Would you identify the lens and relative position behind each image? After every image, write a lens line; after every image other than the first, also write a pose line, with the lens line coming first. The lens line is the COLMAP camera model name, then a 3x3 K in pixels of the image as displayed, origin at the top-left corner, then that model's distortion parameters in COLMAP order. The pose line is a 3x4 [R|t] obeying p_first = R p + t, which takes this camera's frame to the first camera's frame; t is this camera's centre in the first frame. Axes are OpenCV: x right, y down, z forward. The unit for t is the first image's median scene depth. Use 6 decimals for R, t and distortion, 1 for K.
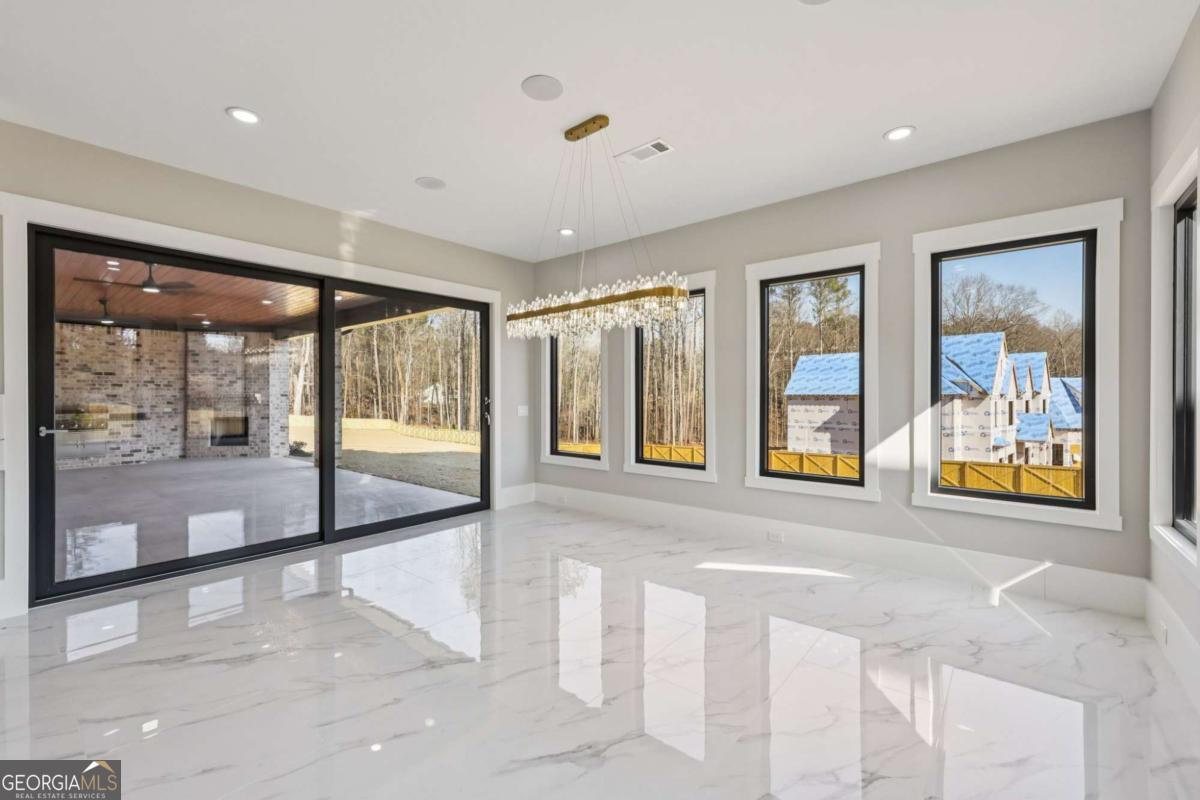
lens RADIAL K [[505.6, 0, 600.0], [0, 505.6, 400.0], [0, 0, 1]] dist [-0.000999, 0.000224]
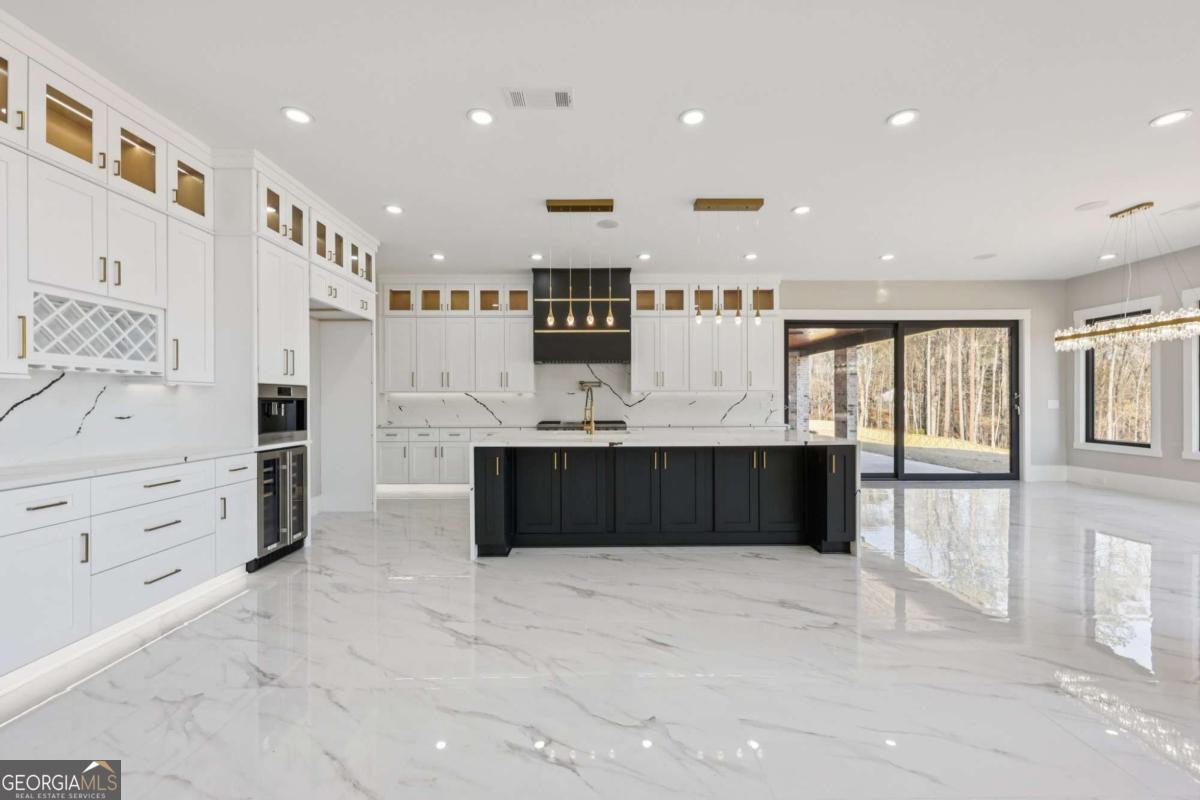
lens RADIAL K [[482.4, 0, 593.8], [0, 482.4, 401.2], [0, 0, 1]] dist [-0.000230, 0.000360]
pose [[0.647007, 0.000859, -0.762484, 0.018322], [-0.006660, 0.999968, -0.004526, 0.028196], [0.762455, 0.008006, 0.646991, -0.624917]]
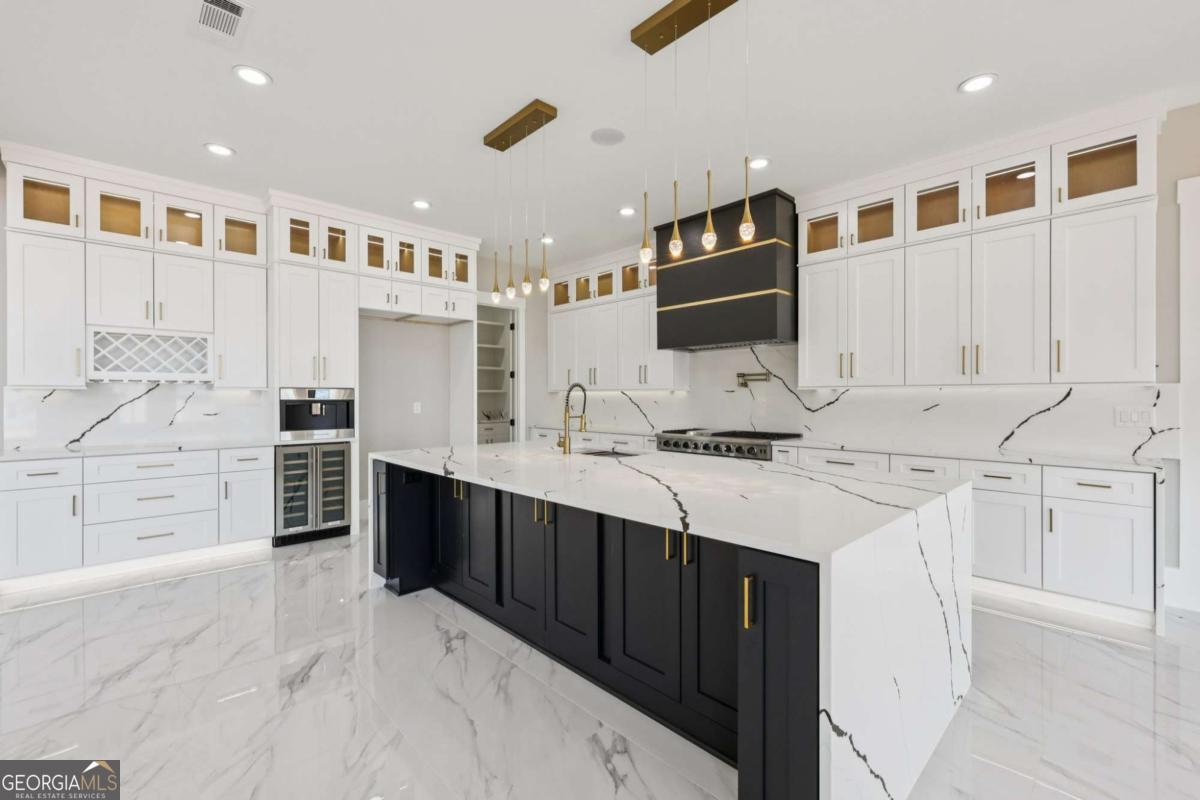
lens RADIAL K [[505.6, 0, 600.0], [0, 505.6, 400.0], [0, 0, 1]] dist [-0.000999, 0.000224]
pose [[-0.110363, 0.008838, -0.993852, -0.082312], [-0.008578, 0.999915, 0.009844, -0.005933], [0.993854, 0.009611, -0.110278, 0.732958]]
